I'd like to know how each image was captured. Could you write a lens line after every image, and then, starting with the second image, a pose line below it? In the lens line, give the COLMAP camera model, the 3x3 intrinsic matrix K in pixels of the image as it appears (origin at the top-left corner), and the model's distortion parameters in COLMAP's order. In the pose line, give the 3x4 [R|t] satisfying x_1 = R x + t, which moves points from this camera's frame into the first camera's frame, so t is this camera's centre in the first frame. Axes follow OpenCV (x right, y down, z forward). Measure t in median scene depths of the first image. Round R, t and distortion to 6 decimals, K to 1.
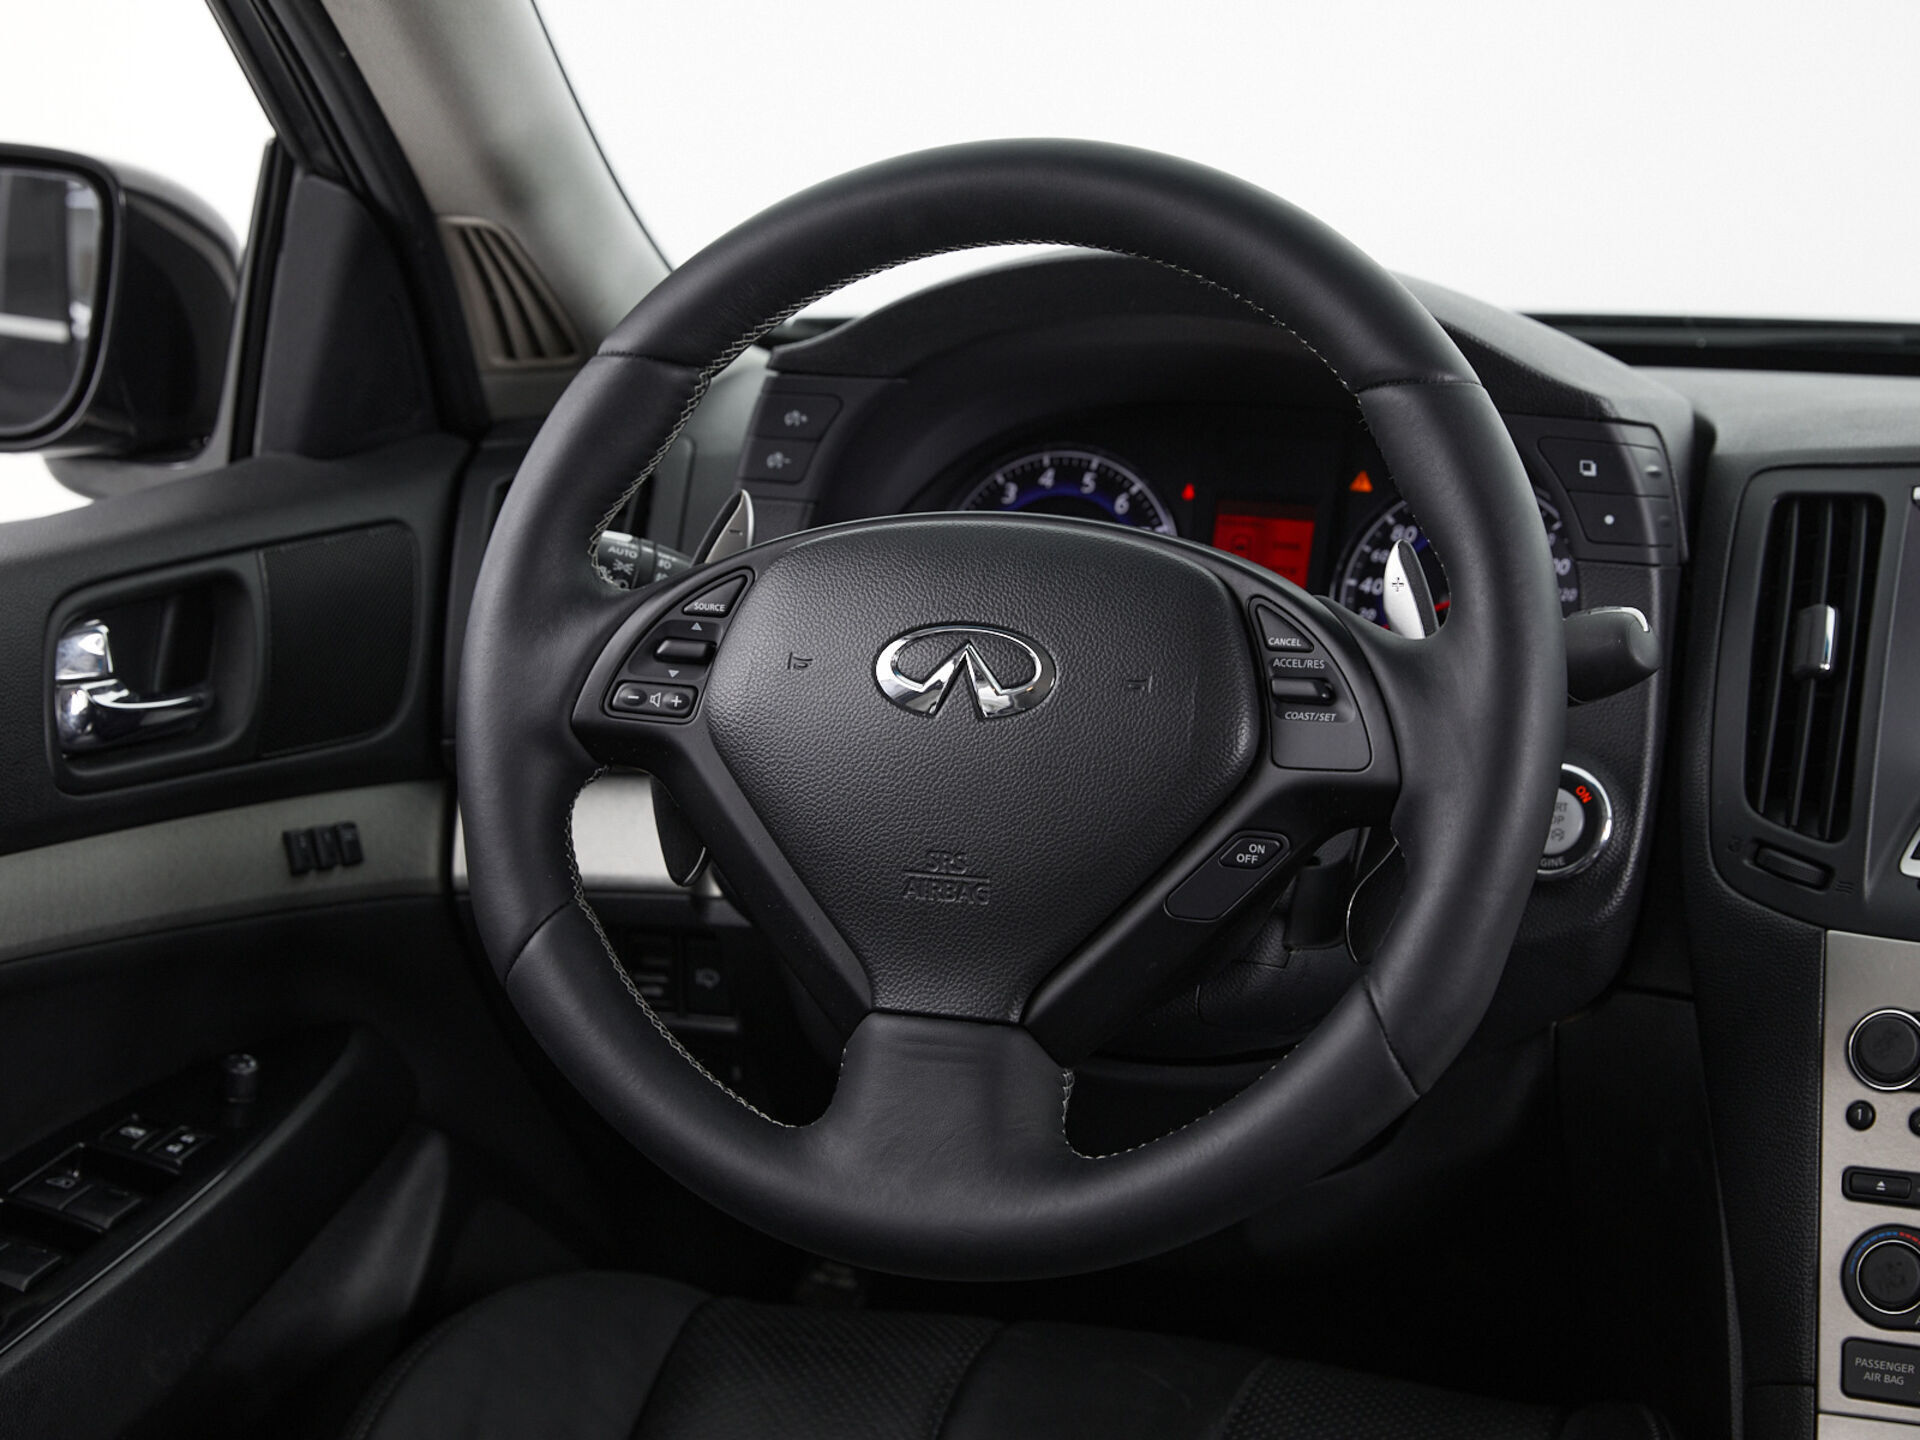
lens RADIAL K [[3578.7, 0, 976.8], [0, 3578.7, 766.2], [0, 0, 1]] dist [-0.049146, 0.000000]
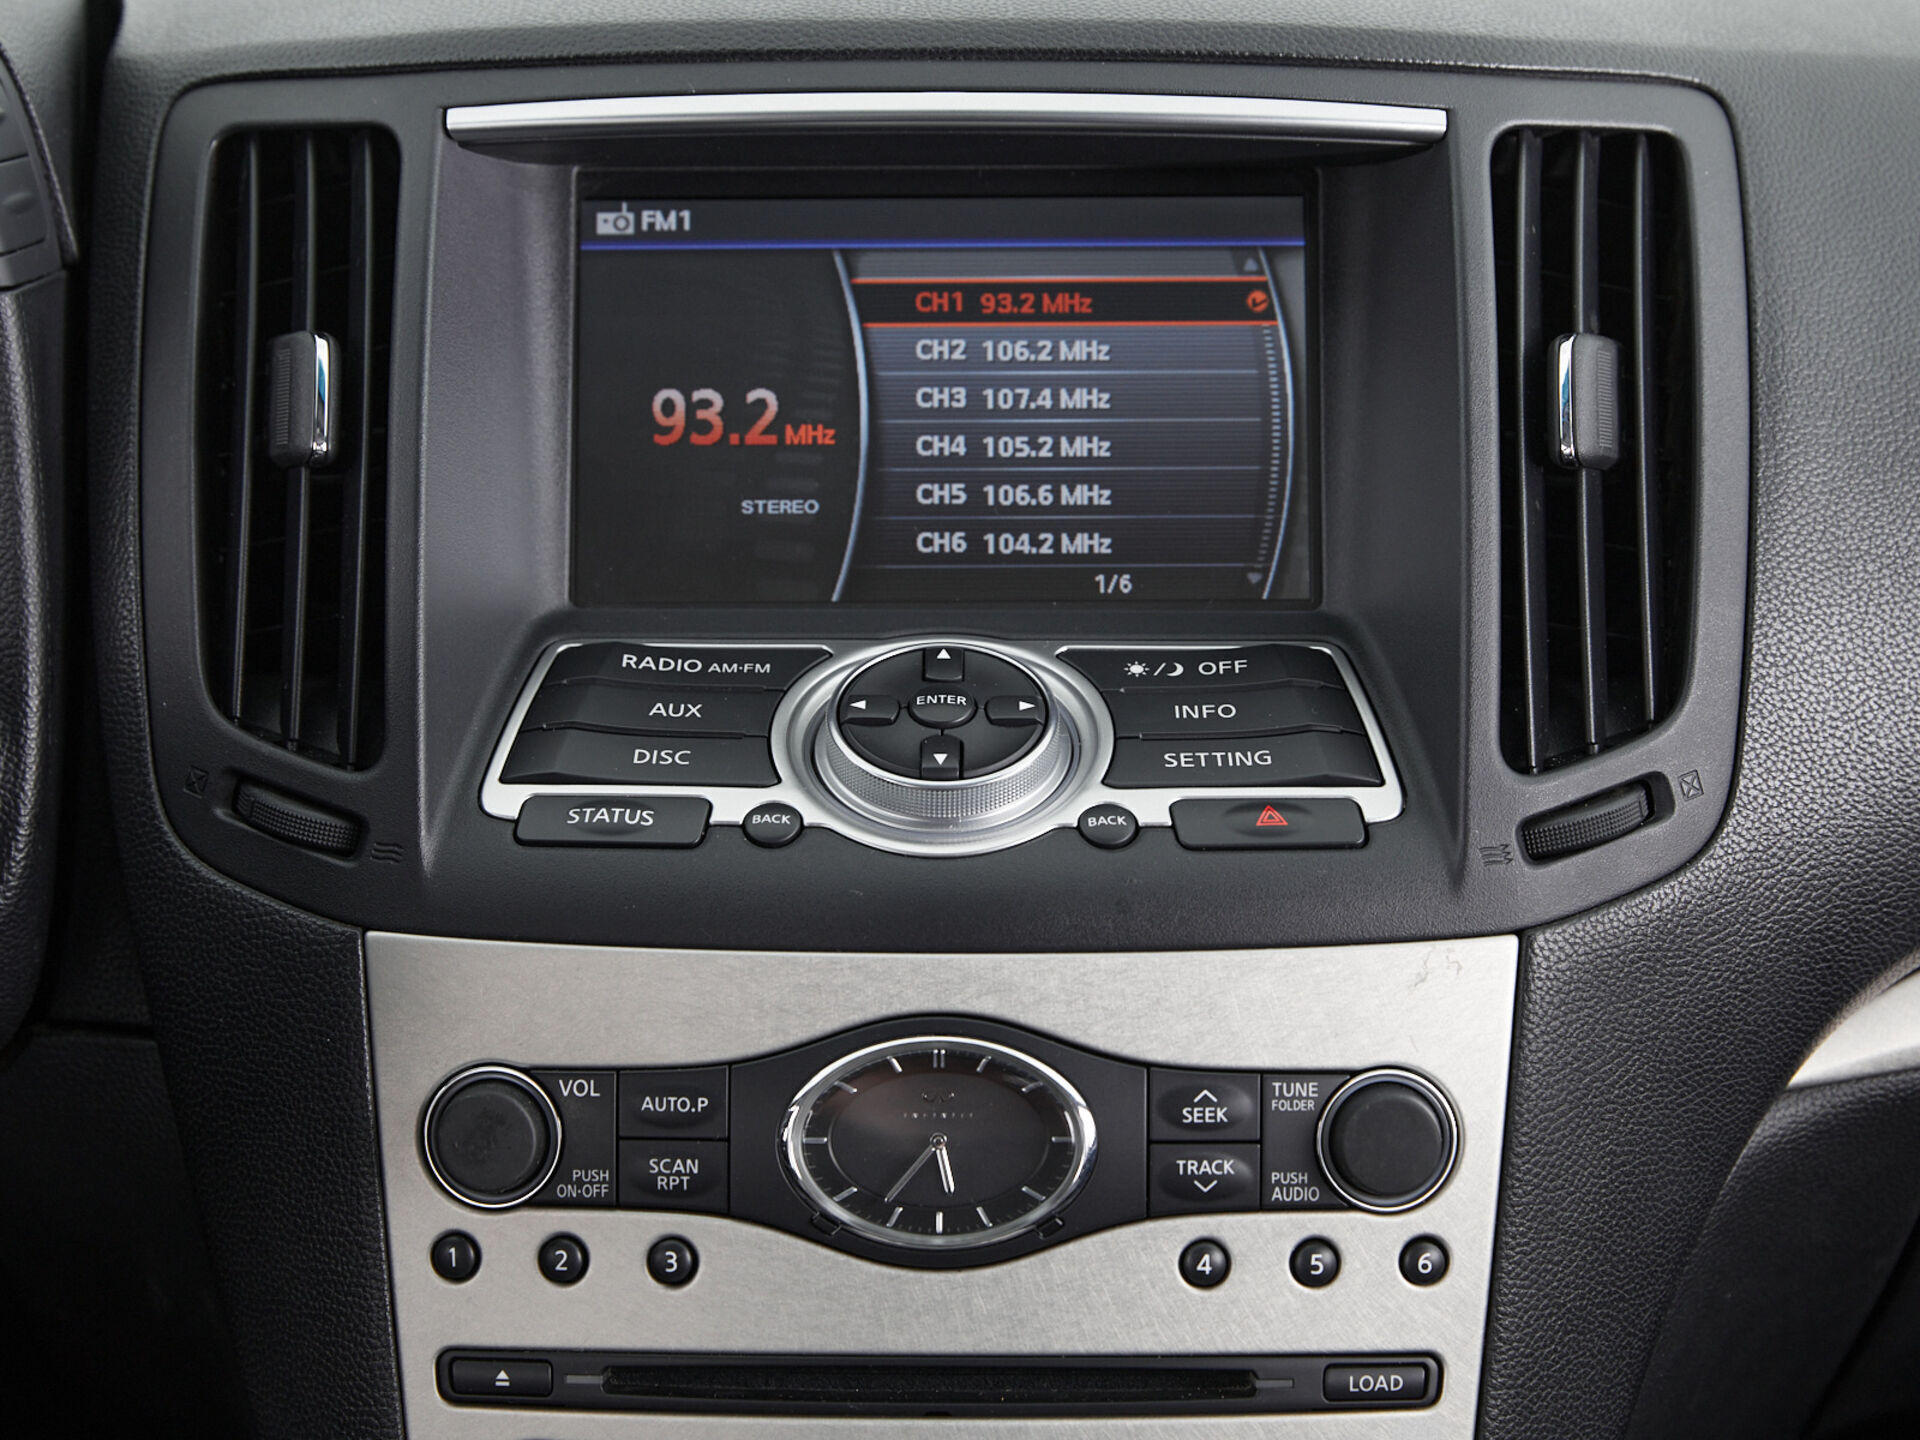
lens RADIAL K [[4139.5, 0, 961.1], [0, 4139.5, 711.6], [0, 0, 1]] dist [-0.100720, 0.000000]
pose [[0.944151, -0.132837, 0.301552, 0.131916], [0.089704, 0.984195, 0.152689, -0.077974], [-0.317068, -0.117111, 0.941144, 0.351451]]
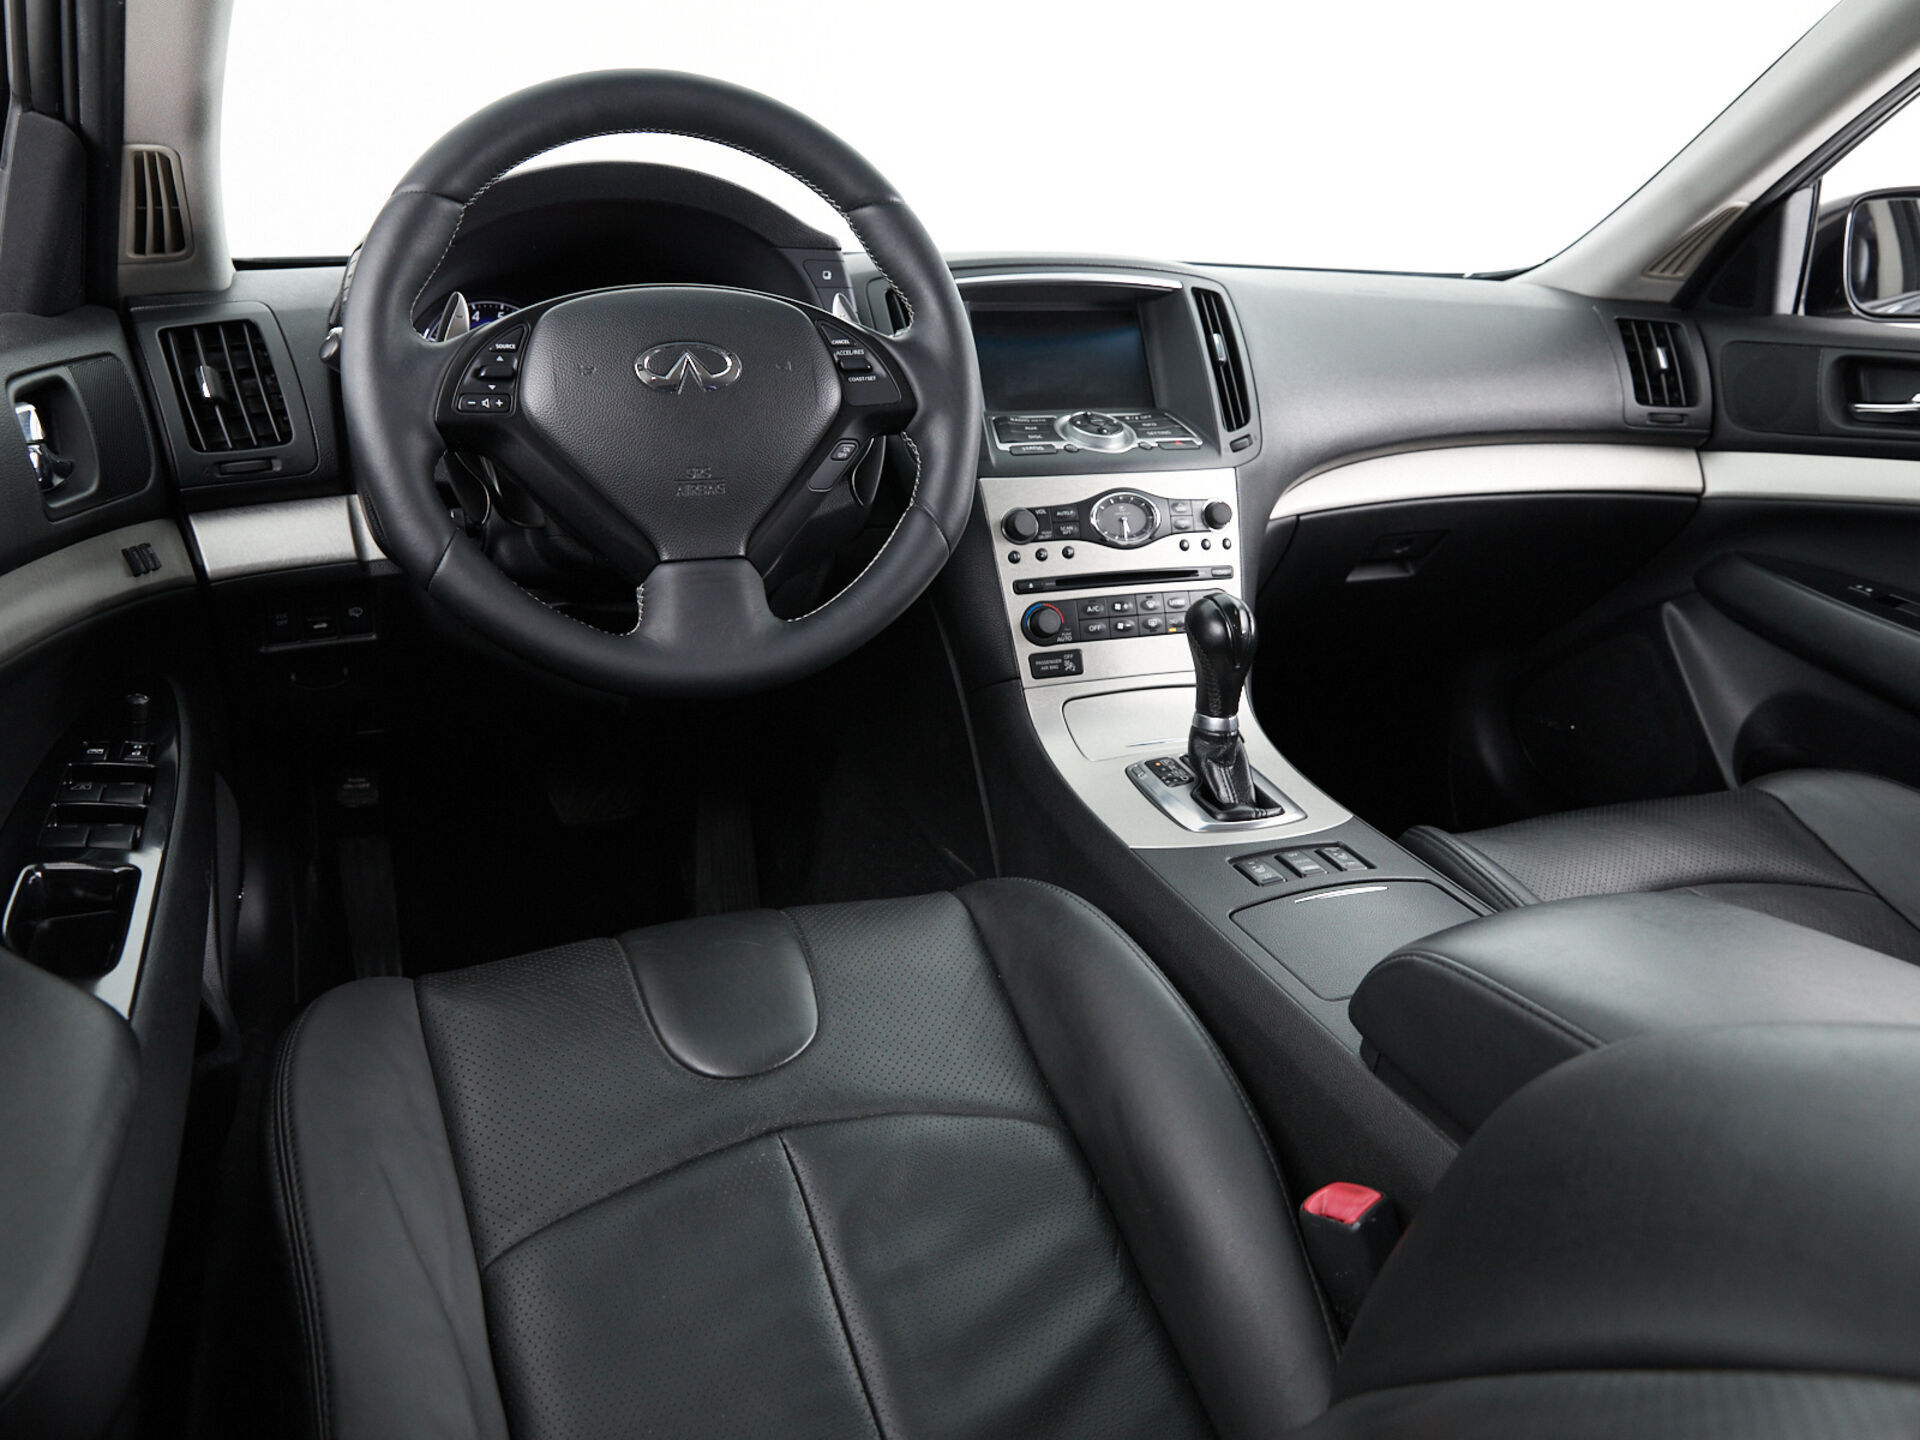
lens RADIAL K [[1420.0, 0, 950.1], [0, 1420.0, 724.7], [0, 0, 1]] dist [-0.010316, -0.000172]
pose [[0.758431, -0.213672, 0.615733, -0.343336], [0.140496, 0.976121, 0.165678, 0.045277], [-0.636430, -0.039147, 0.770340, 0.320393]]
